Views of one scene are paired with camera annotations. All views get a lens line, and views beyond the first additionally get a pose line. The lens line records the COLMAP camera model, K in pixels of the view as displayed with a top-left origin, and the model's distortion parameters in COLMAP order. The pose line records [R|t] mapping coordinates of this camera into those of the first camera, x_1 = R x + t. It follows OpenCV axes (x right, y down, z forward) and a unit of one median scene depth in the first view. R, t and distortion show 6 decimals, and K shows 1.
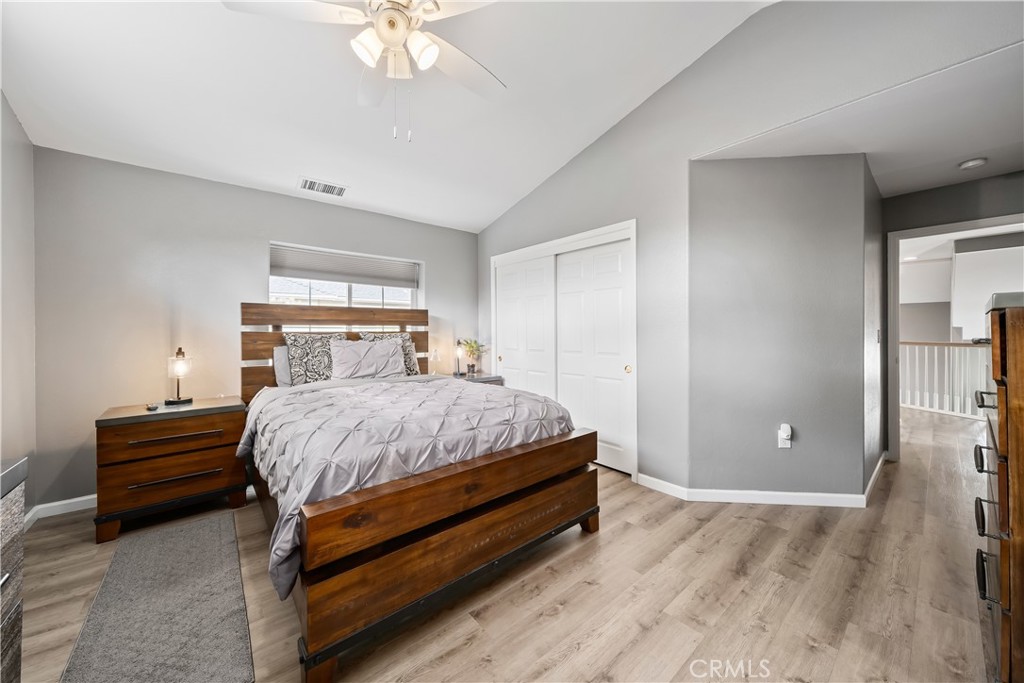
lens RADIAL K [[355.4, 0, 506.4], [0, 355.4, 332.3], [0, 0, 1]] dist [0.000283, 0.000040]
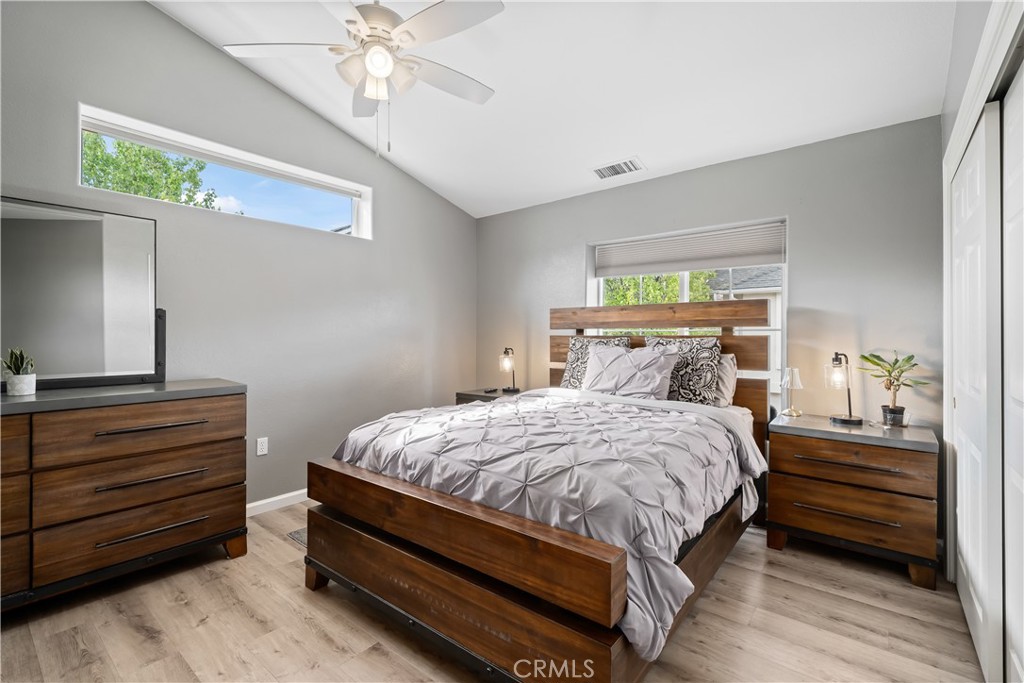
lens RADIAL K [[466.2, 0, 509.6], [0, 466.2, 335.2], [0, 0, 1]] dist [0.015687, 0.000020]
pose [[0.192189, 0.002326, -0.981355, 0.623755], [-0.002966, 0.999994, 0.001789, -0.004982], [0.981354, 0.002567, 0.192194, 0.593732]]
